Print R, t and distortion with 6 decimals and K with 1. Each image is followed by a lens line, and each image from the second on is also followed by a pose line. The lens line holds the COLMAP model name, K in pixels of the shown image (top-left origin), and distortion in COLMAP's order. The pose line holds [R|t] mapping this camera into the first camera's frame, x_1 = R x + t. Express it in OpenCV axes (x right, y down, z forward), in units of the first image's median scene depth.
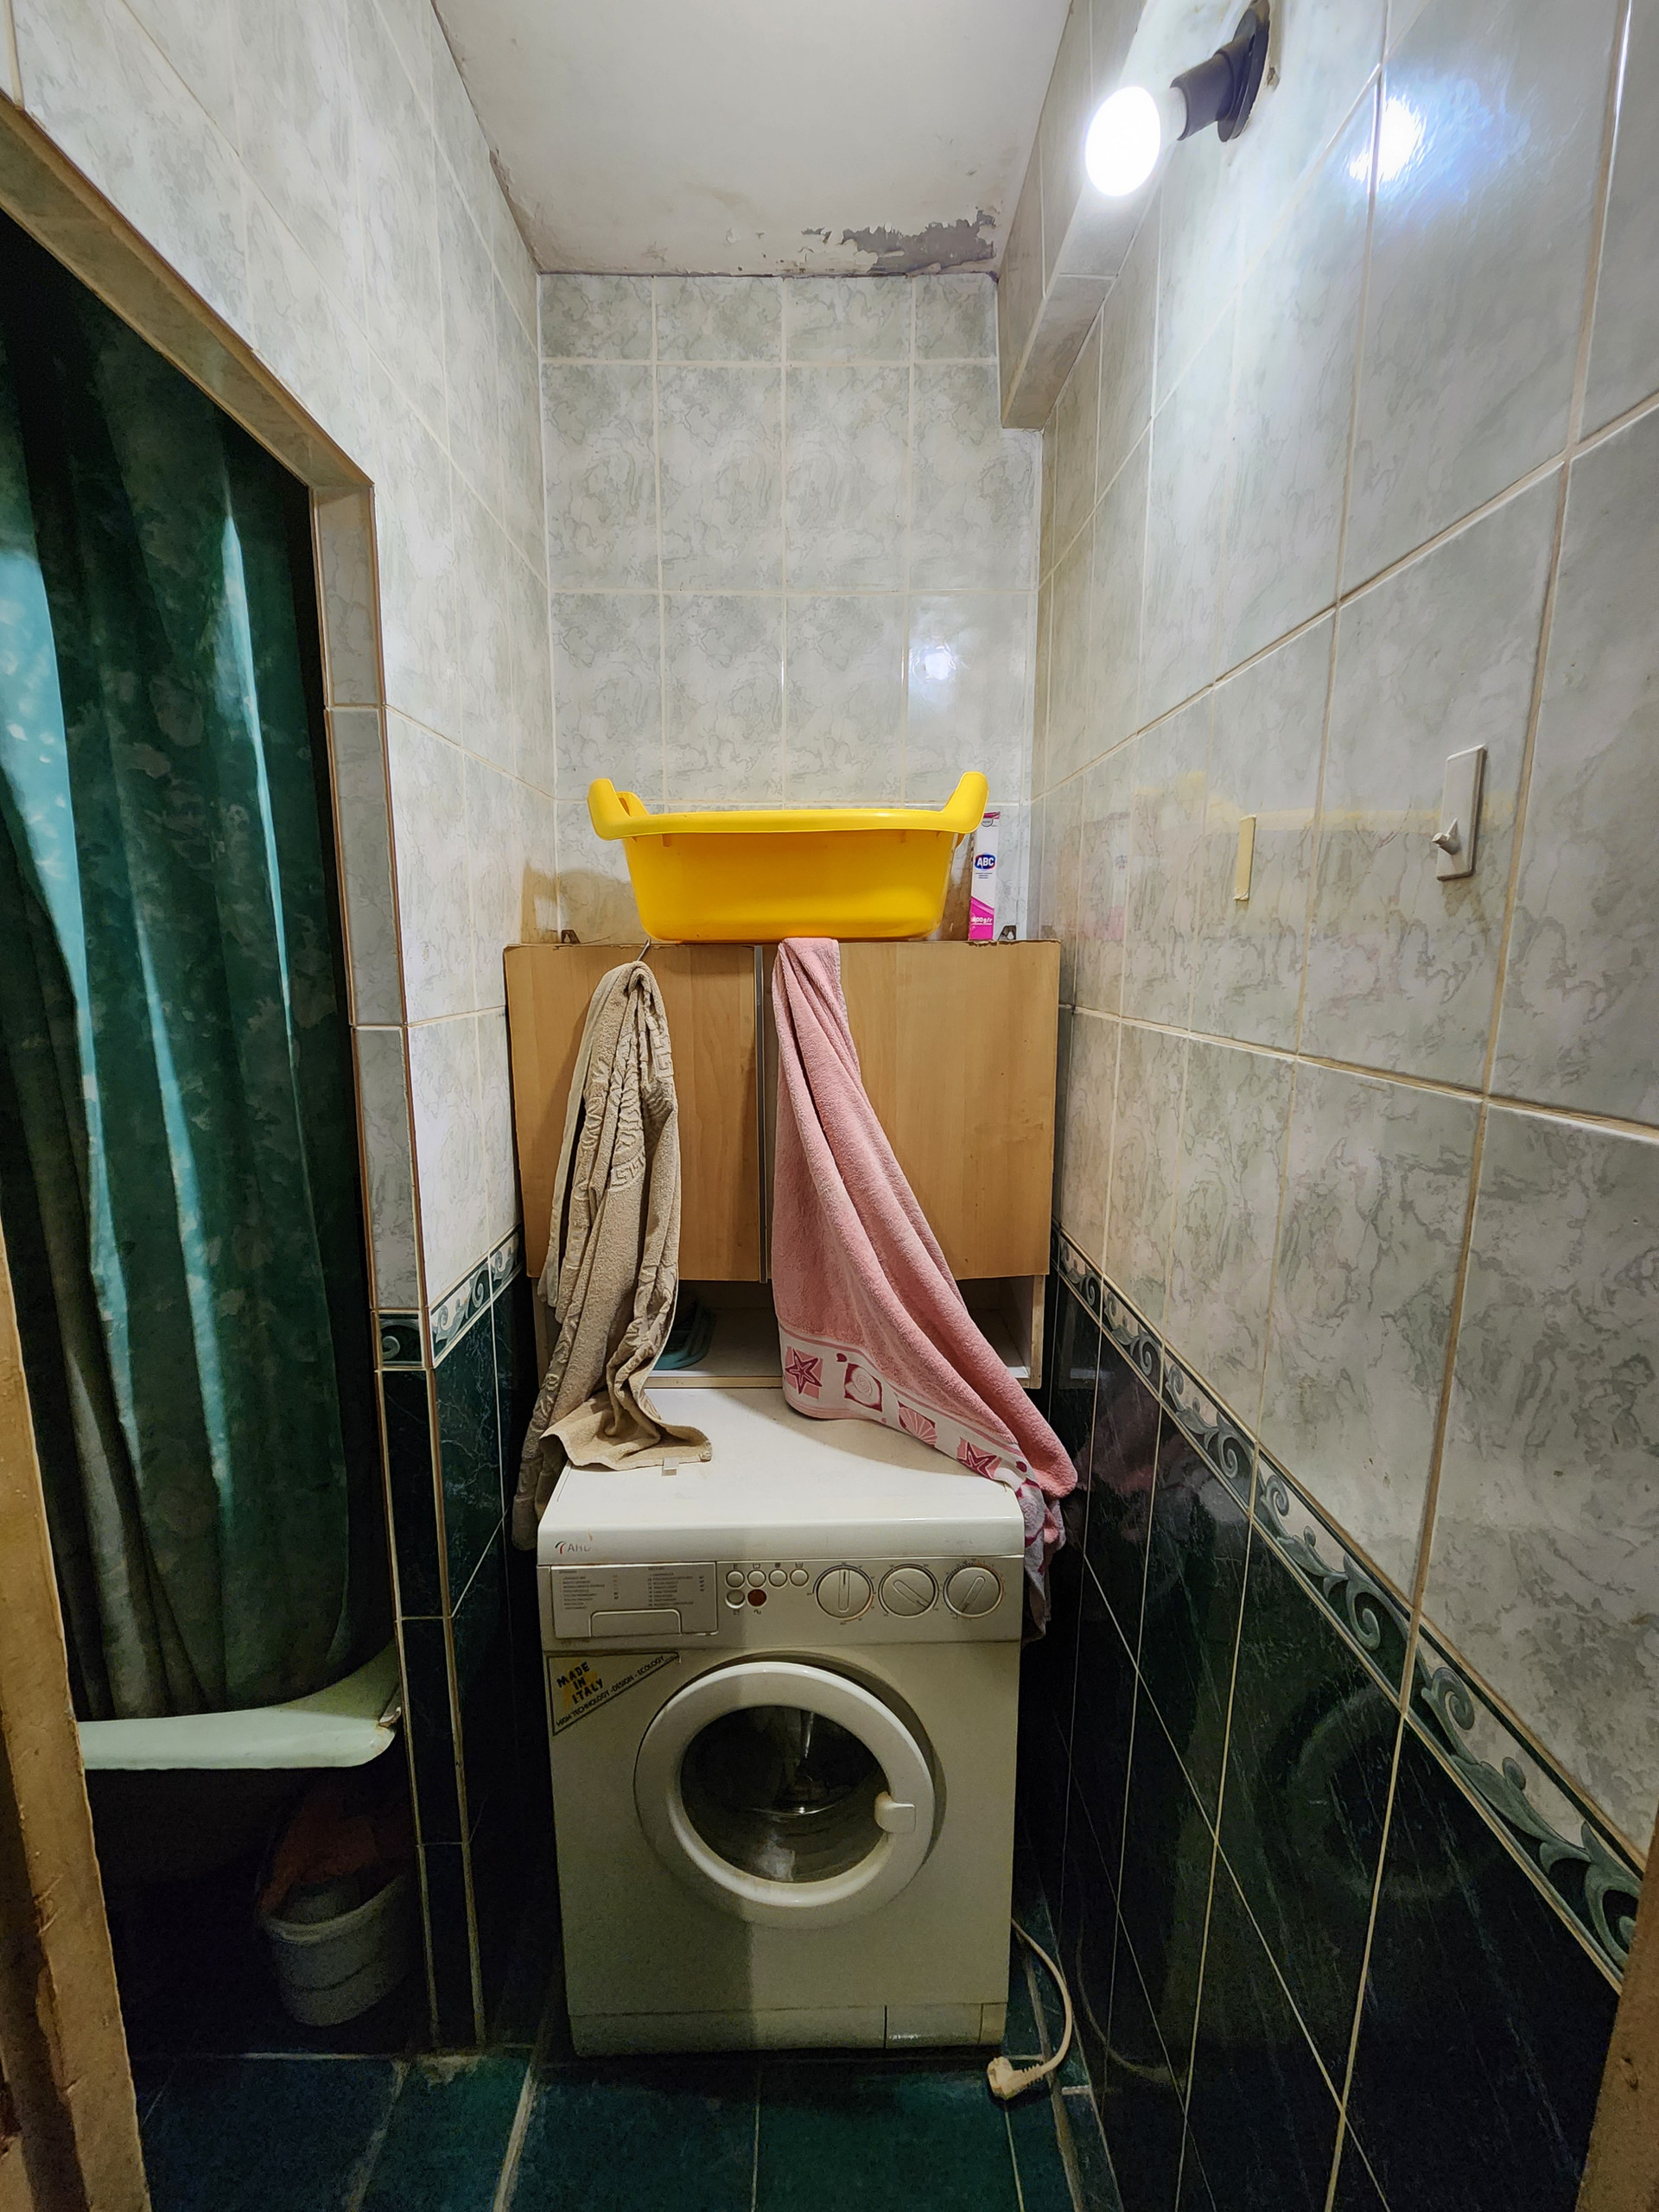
lens RADIAL K [[894.6, 0, 829.5], [0, 894.6, 1106.0], [0, 0, 1]] dist [0.002753, -0.000239]
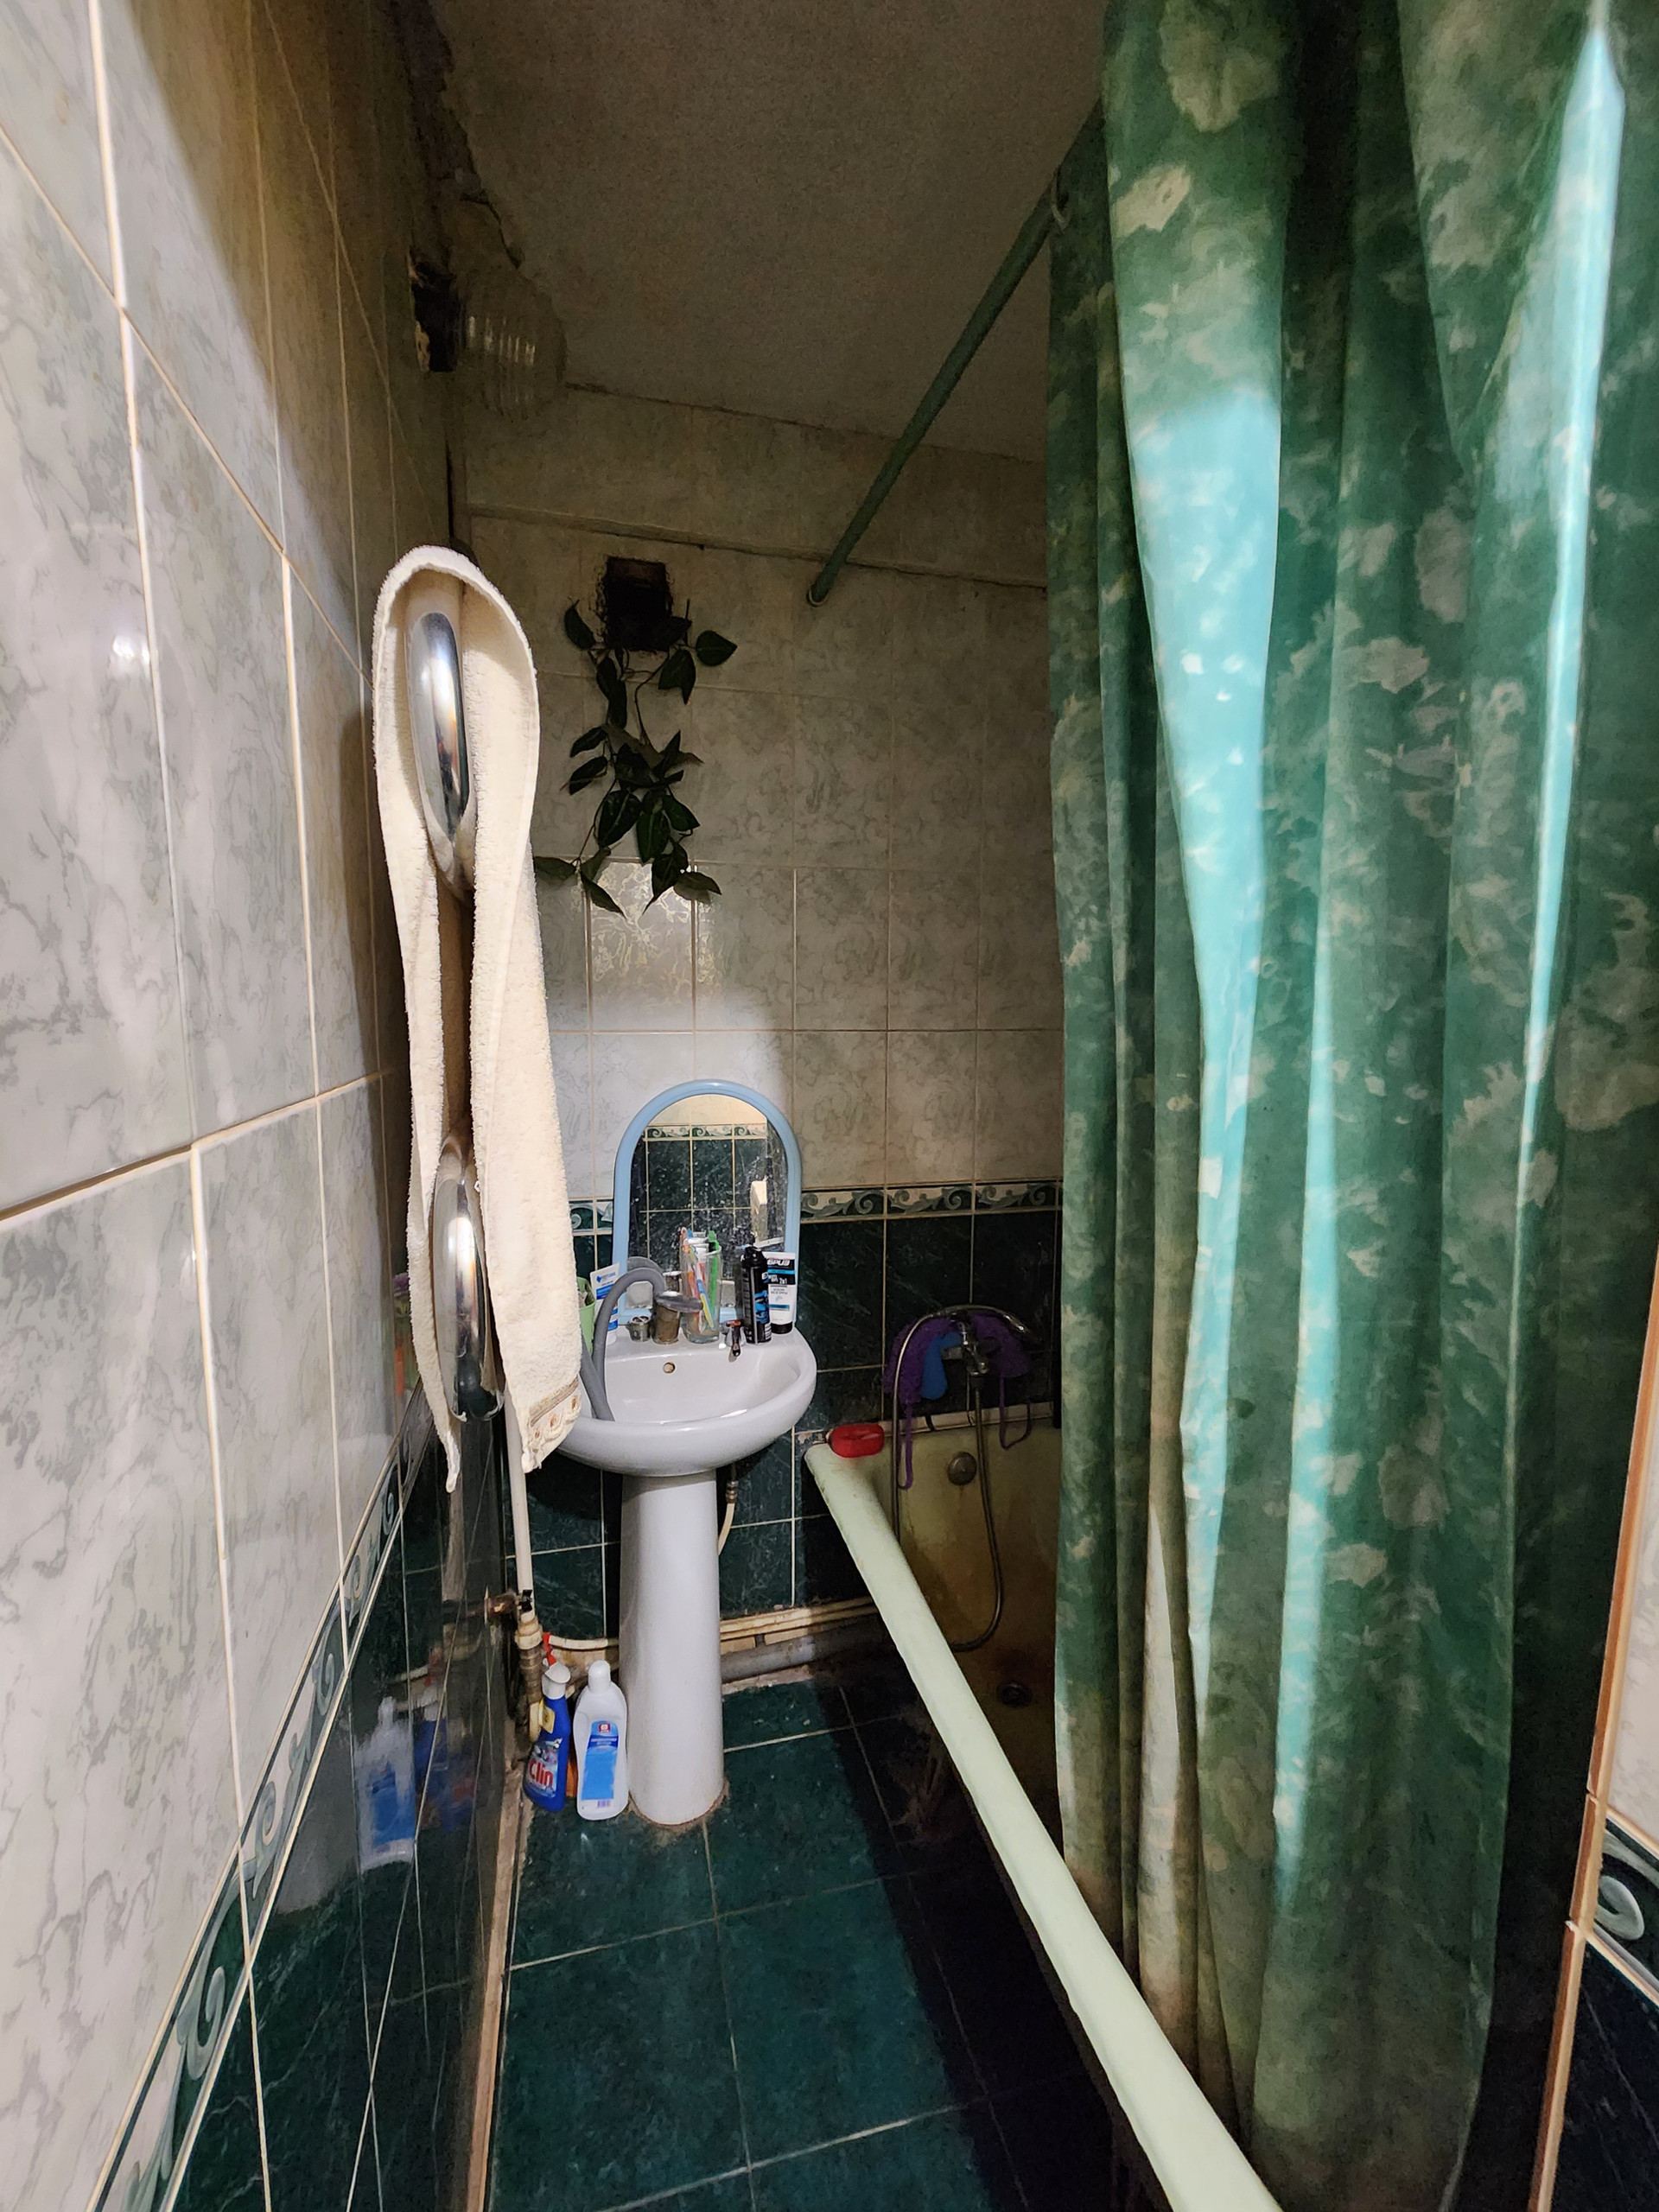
lens RADIAL K [[894.6, 0, 829.5], [0, 894.6, 1106.0], [0, 0, 1]] dist [0.002753, -0.000239]
pose [[0.217715, 0.103660, -0.970492, -0.216041], [-0.172740, 0.982739, 0.066216, -0.064960], [0.960605, 0.153227, 0.231863, 0.521665]]
